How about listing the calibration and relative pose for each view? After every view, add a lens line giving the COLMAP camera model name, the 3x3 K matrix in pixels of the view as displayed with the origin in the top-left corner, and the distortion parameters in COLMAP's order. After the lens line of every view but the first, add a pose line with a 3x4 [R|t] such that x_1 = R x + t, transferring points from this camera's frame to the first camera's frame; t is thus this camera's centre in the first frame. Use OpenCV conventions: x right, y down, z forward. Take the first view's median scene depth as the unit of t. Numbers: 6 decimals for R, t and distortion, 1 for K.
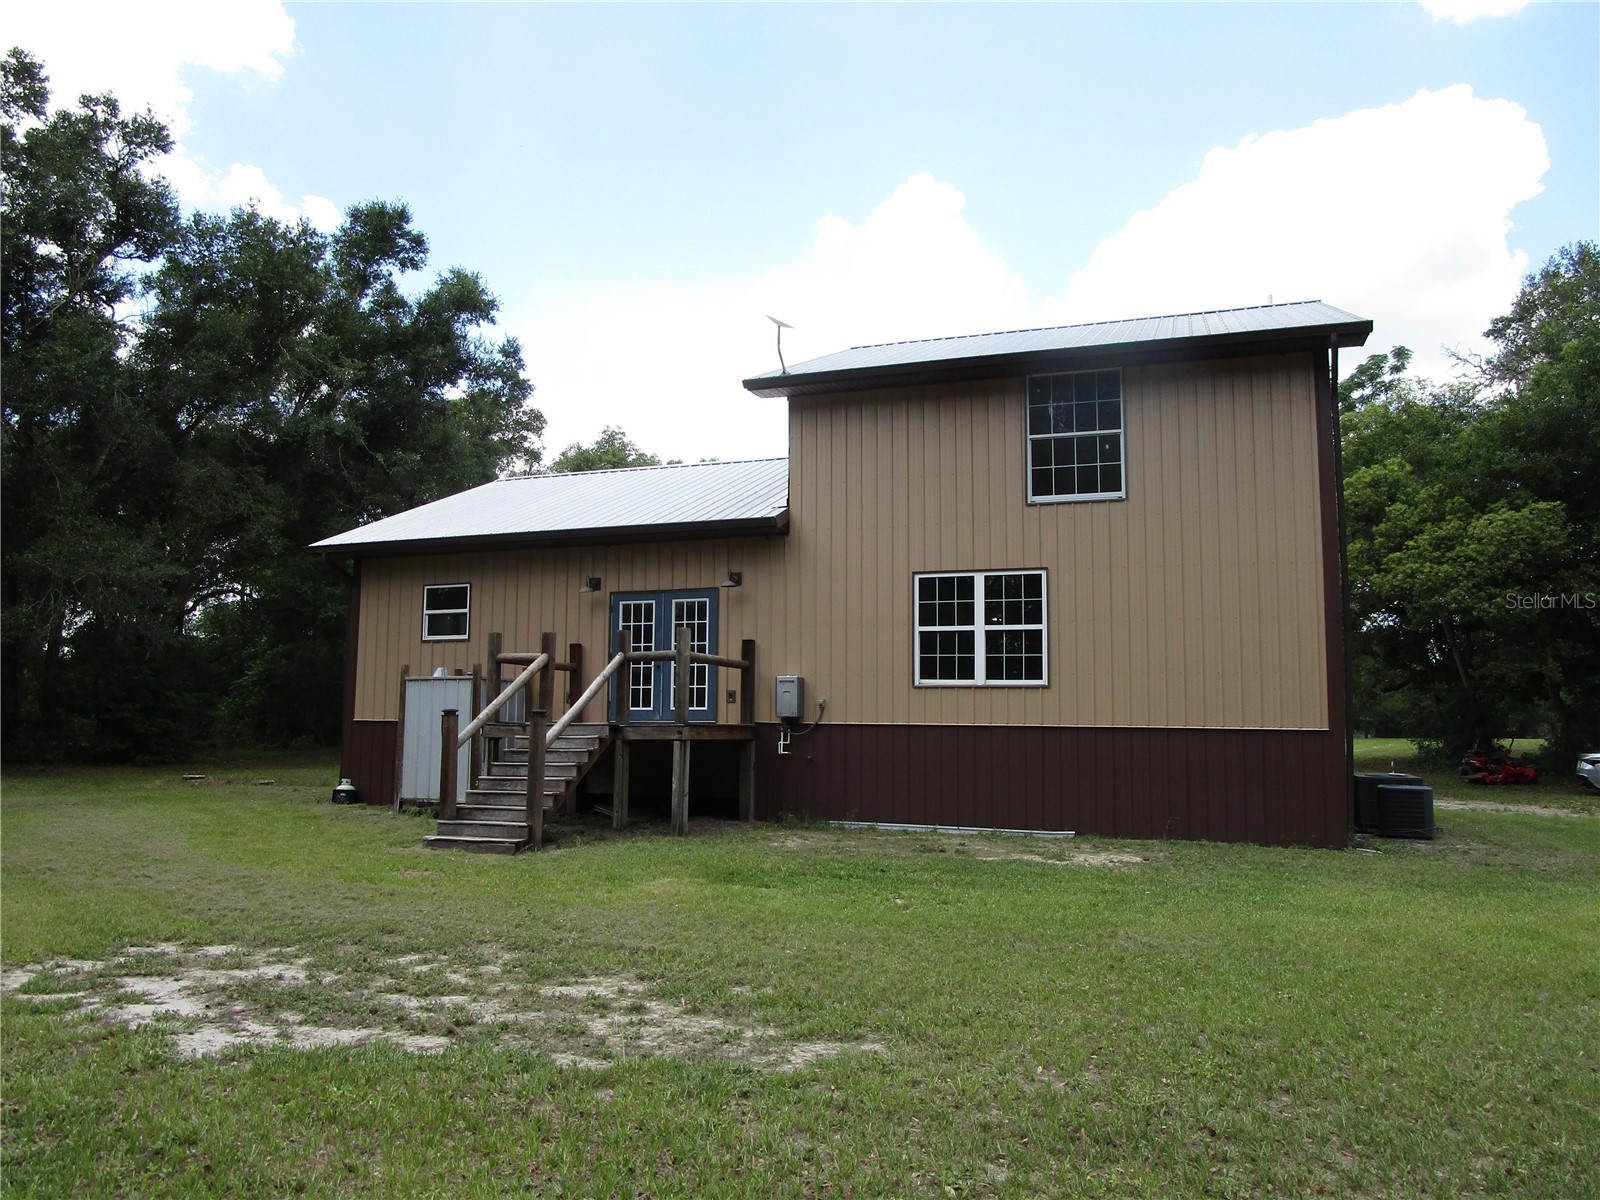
lens RADIAL K [[1144.7, 0, 800.0], [0, 1144.7, 600.0], [0, 0, 1]] dist [-0.016946, 0.006182]
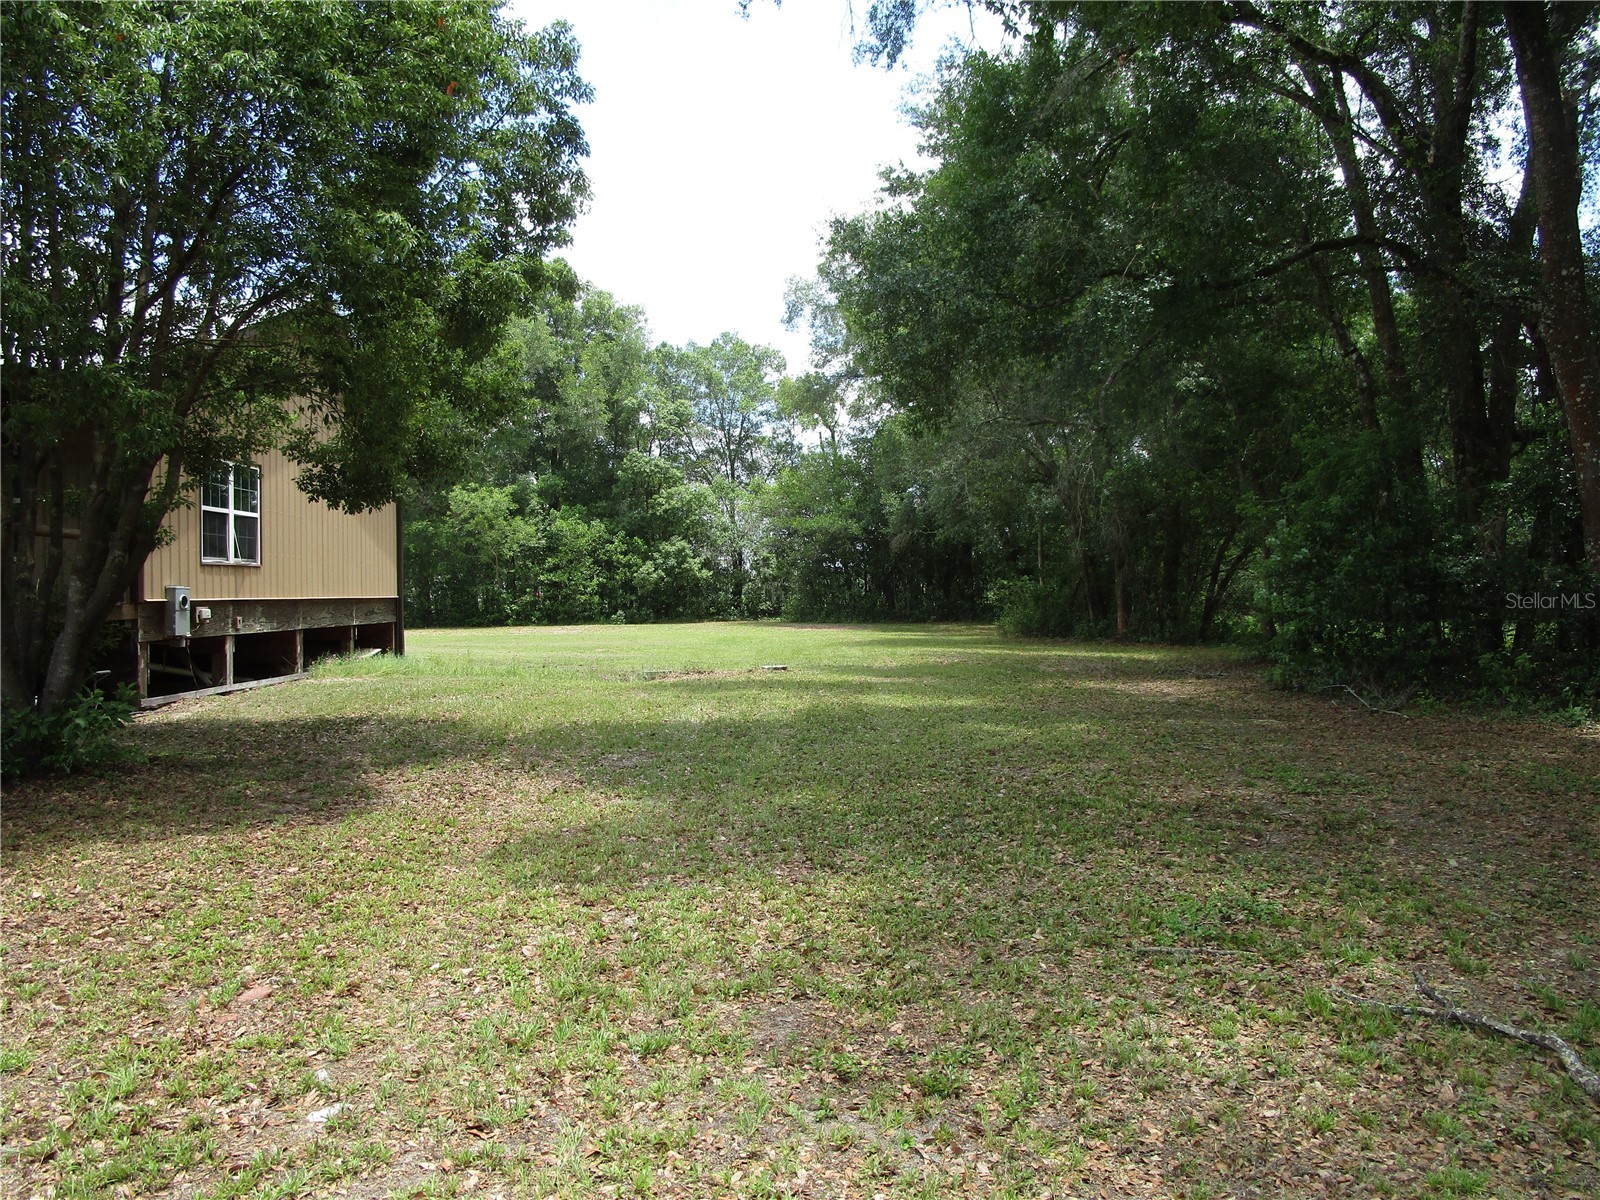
lens RADIAL K [[1128.3, 0, 799.7], [0, 1128.3, 550.3], [0, 0, 1]] dist [-0.000320, 0.000762]
pose [[-0.321569, 0.024368, 0.946572, -1.031016], [-0.088533, 0.994516, -0.055679, 0.072844], [-0.942738, -0.101708, -0.317648, 0.821561]]
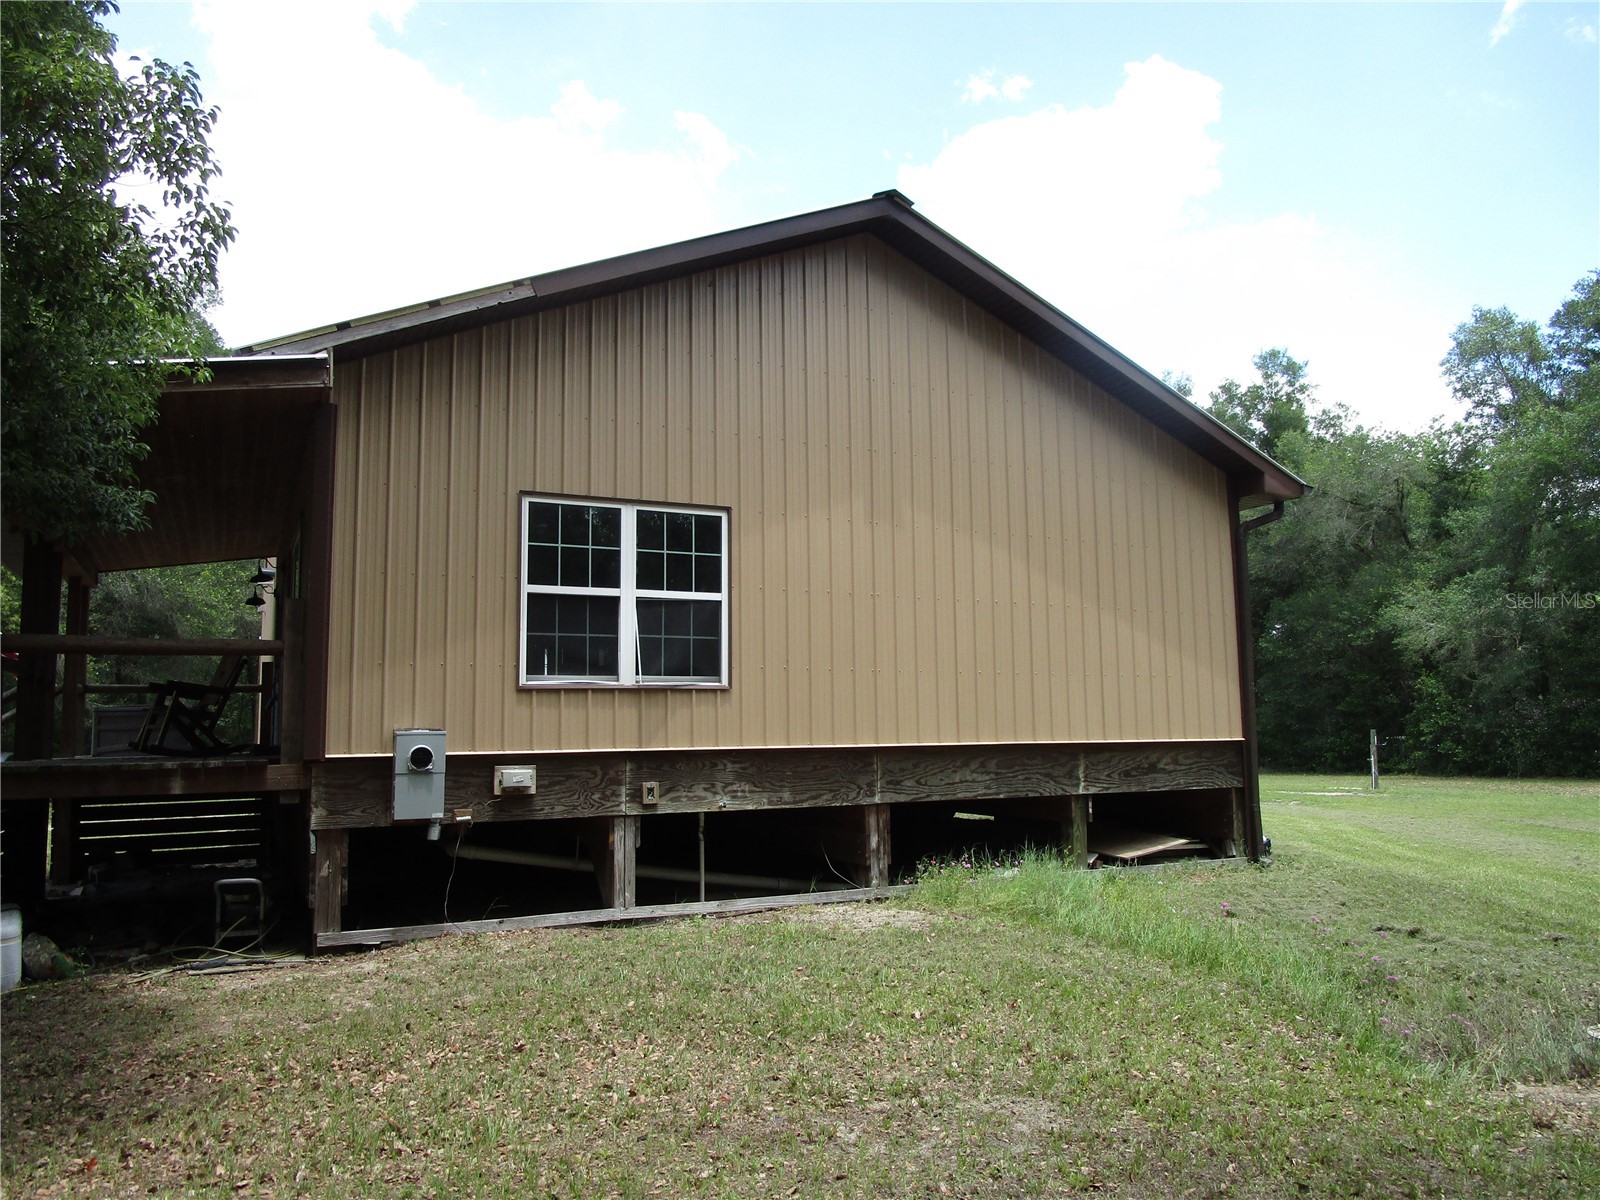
lens RADIAL K [[1140.2, 0, 800.0], [0, 1140.2, 600.0], [0, 0, 1]] dist [-0.027771, 0.003866]
pose [[0.702207, 0.062215, 0.709249, -0.211164], [-0.058644, 0.997844, -0.029468, 0.040361], [-0.709553, -0.020900, 0.704342, 0.499611]]
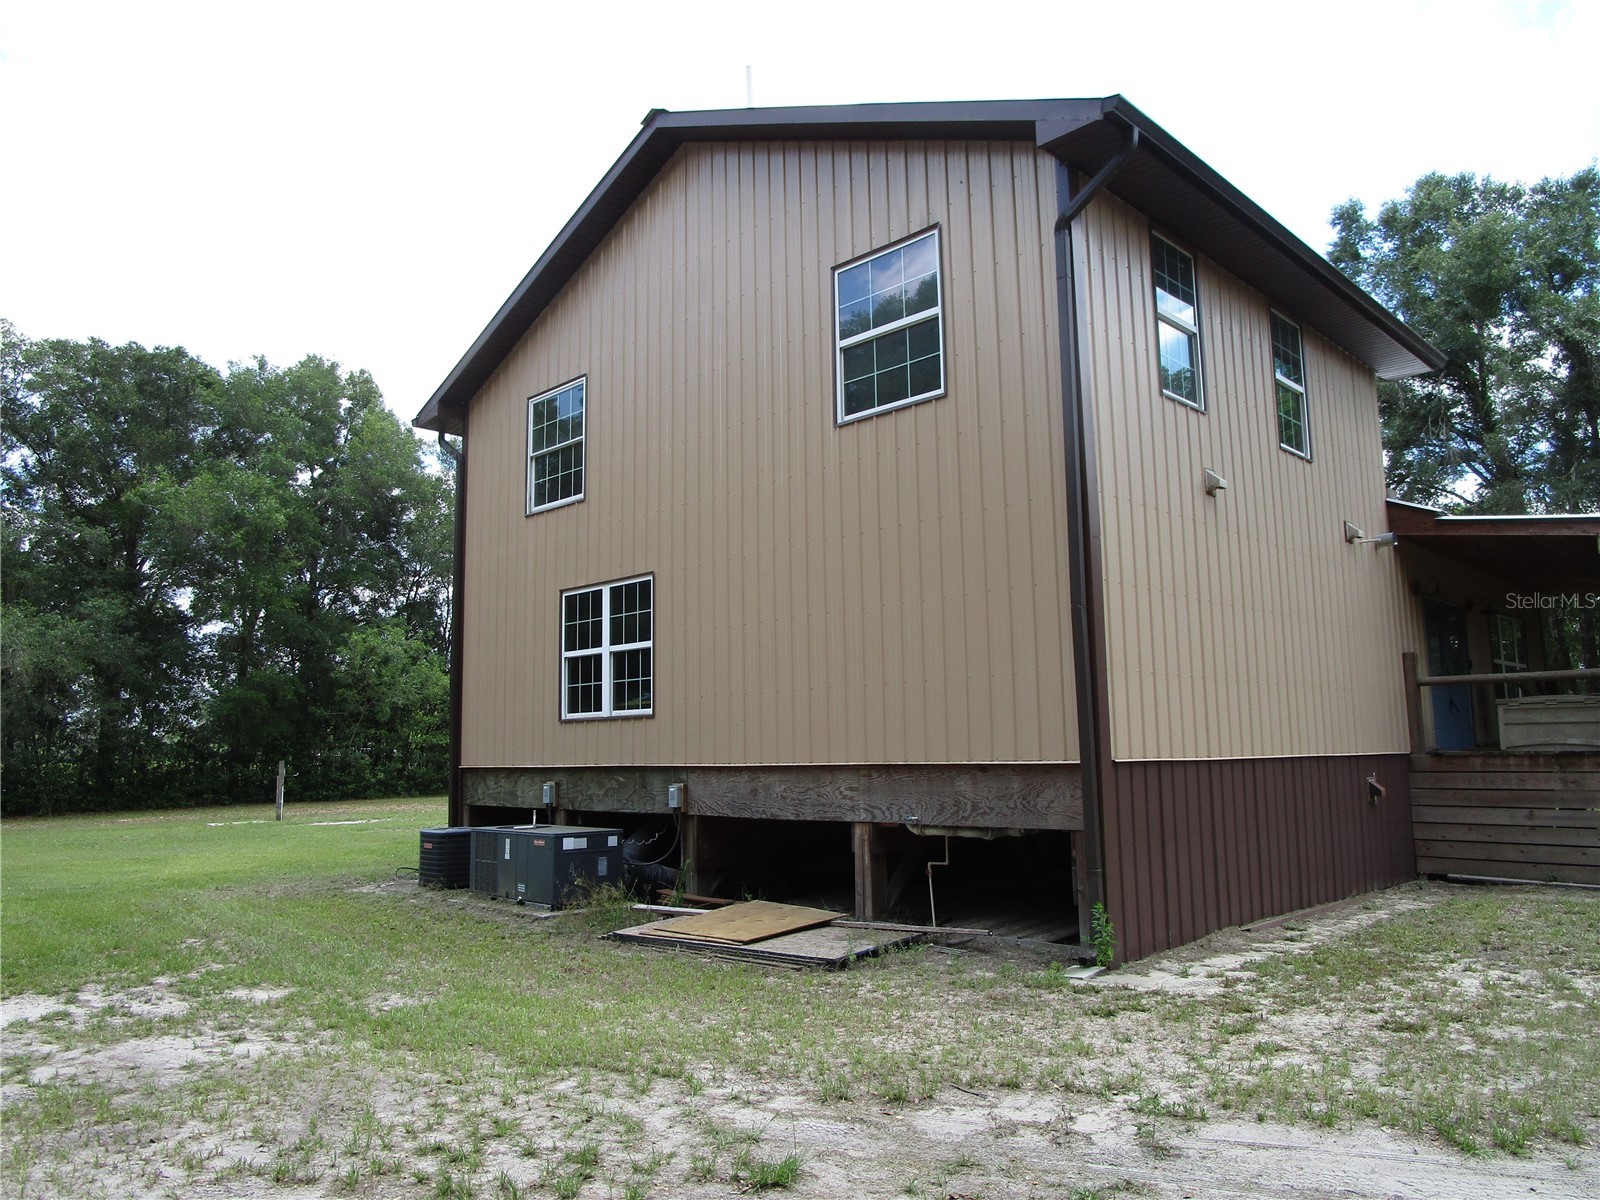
lens RADIAL K [[1140.2, 0, 800.0], [0, 1140.2, 600.0], [0, 0, 1]] dist [-0.027771, 0.003866]
pose [[0.896042, -0.083791, -0.435991, 0.651268], [0.076742, 0.996478, -0.033790, 0.027037], [0.437287, -0.003182, 0.899317, 0.304168]]
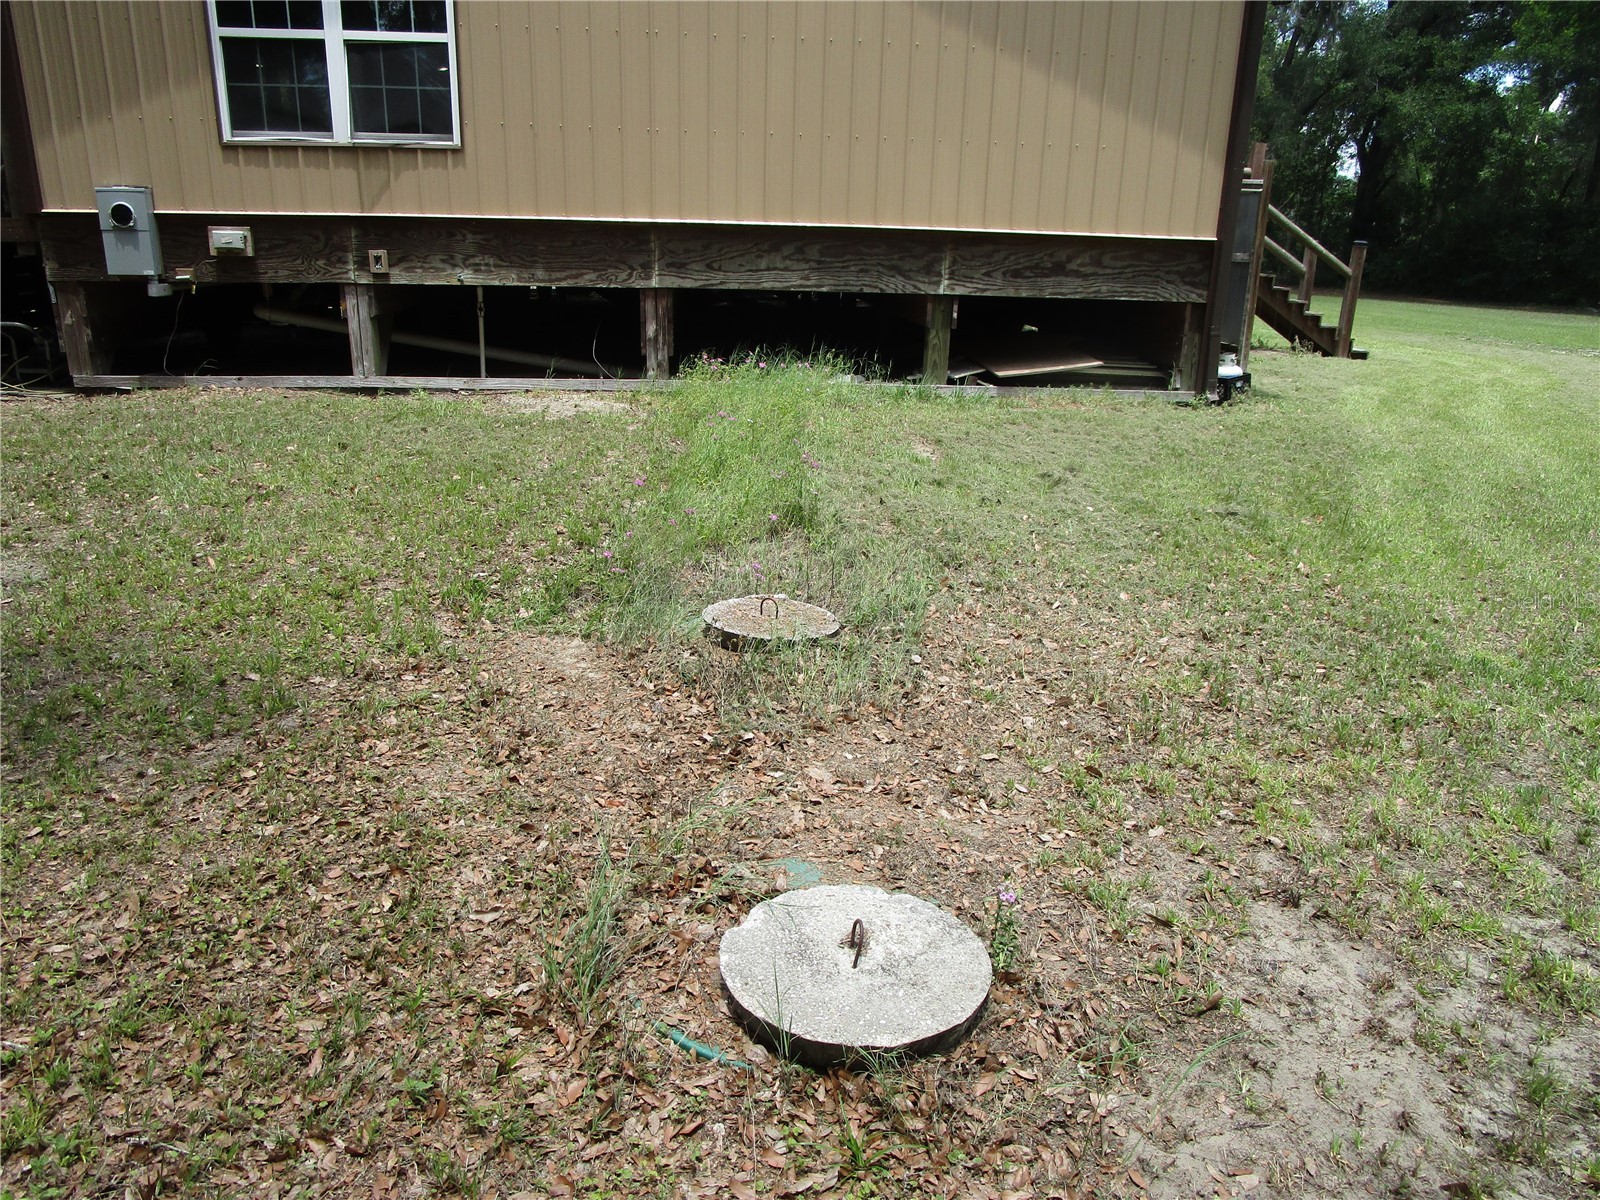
lens RADIAL K [[1149.2, 0, 806.4], [0, 1149.2, 596.8], [0, 0, 1]] dist [-0.041858, 0.007439]
pose [[0.915396, -0.119621, 0.384370, 0.122926], [-0.062282, 0.901246, 0.428809, 0.020361], [-0.397706, -0.416469, 0.817547, 0.343679]]
